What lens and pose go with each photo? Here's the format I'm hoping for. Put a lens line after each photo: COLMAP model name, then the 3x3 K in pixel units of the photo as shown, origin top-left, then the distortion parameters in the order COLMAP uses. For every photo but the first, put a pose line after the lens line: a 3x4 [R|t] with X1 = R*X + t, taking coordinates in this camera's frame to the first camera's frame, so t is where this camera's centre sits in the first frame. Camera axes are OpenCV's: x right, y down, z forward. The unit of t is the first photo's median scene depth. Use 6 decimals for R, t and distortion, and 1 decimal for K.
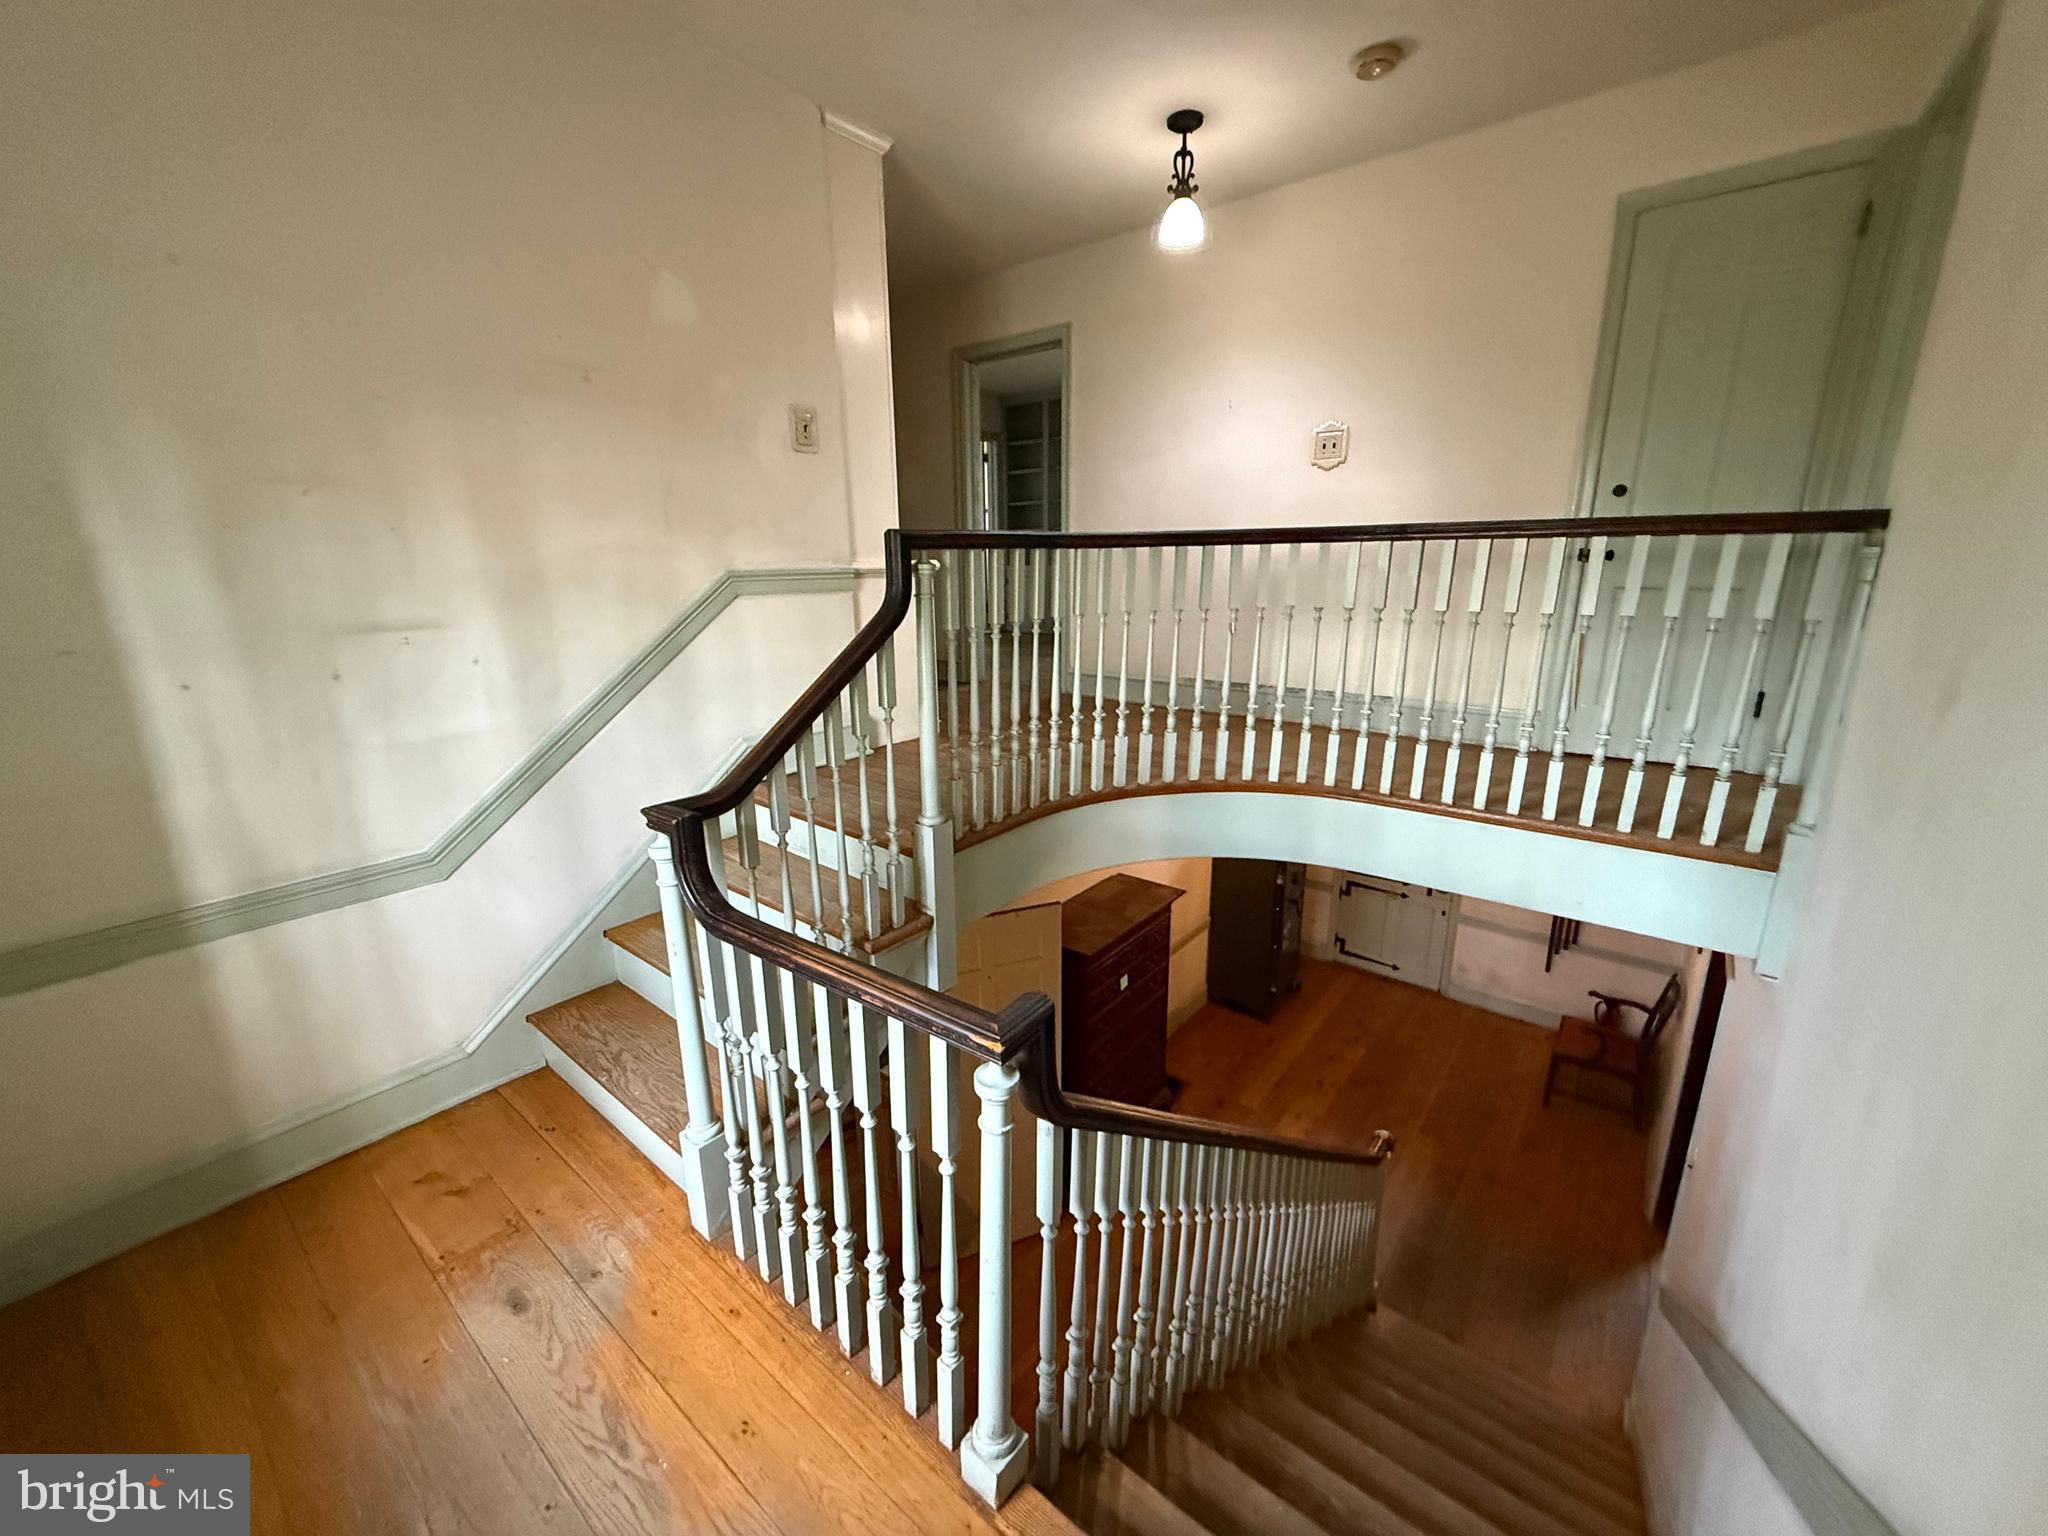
lens RADIAL K [[810.4, 0, 1031.4], [0, 810.4, 773.7], [0, 0, 1]] dist [0.003222, -0.000182]
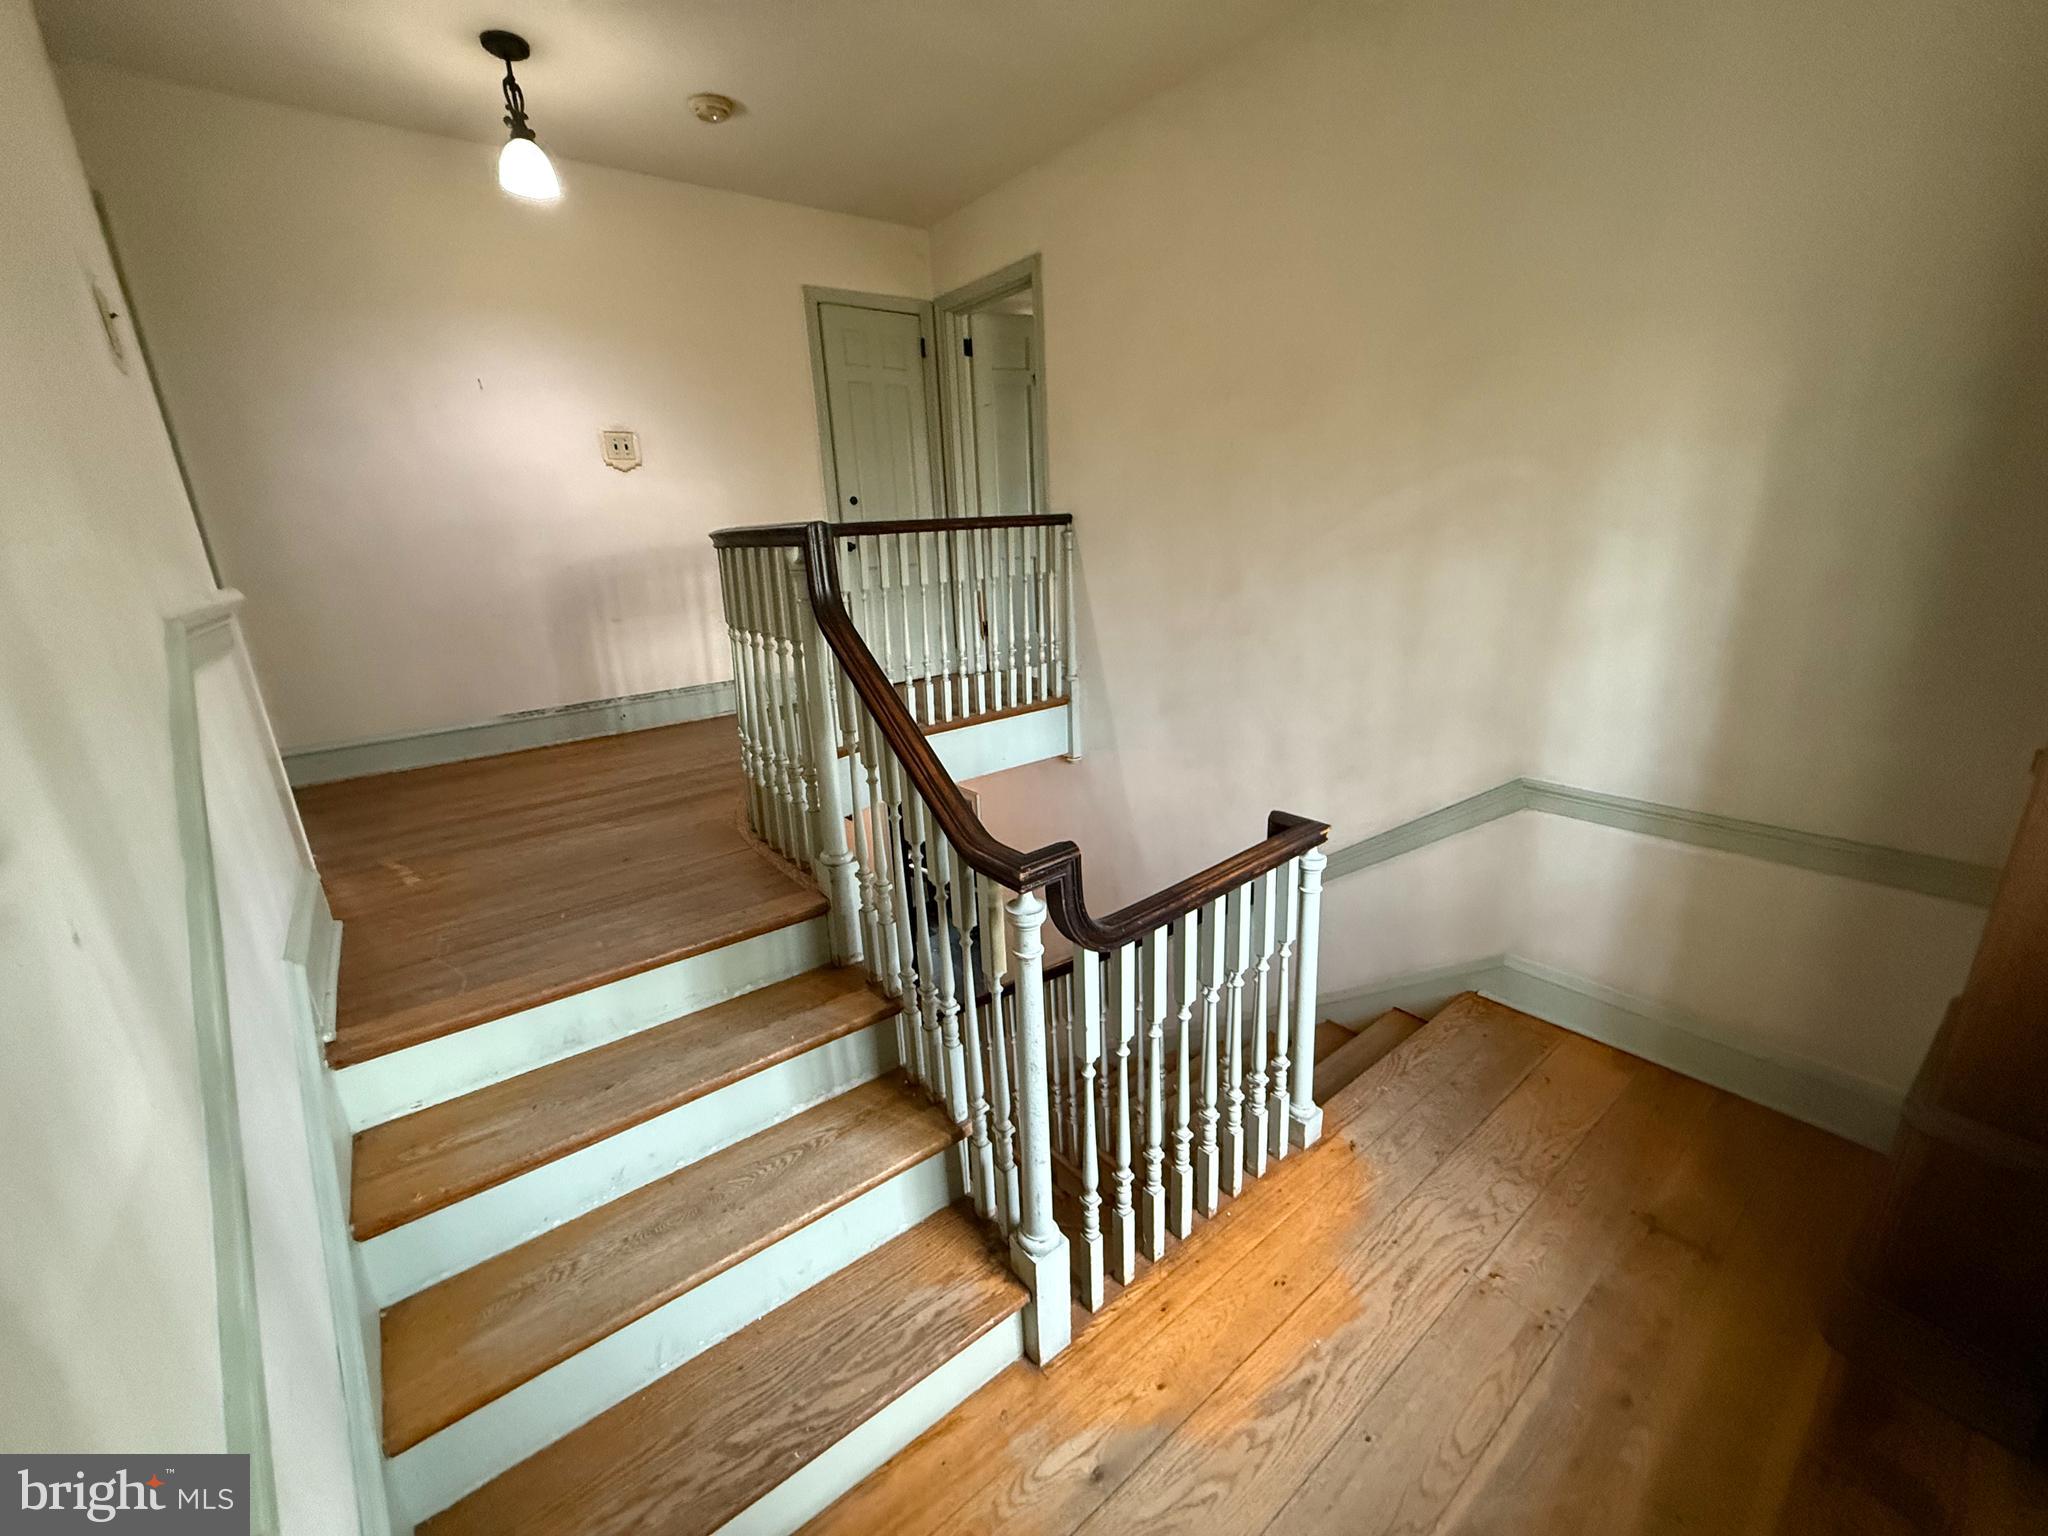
lens RADIAL K [[810.4, 0, 1036.1], [0, 810.4, 758.8], [0, 0, 1]] dist [0.003222, -0.000182]
pose [[0.222505, -0.261574, 0.939186, -1.202757], [0.299738, 0.935031, 0.189405, -0.185981], [-0.927712, 0.239367, 0.286452, 0.750242]]
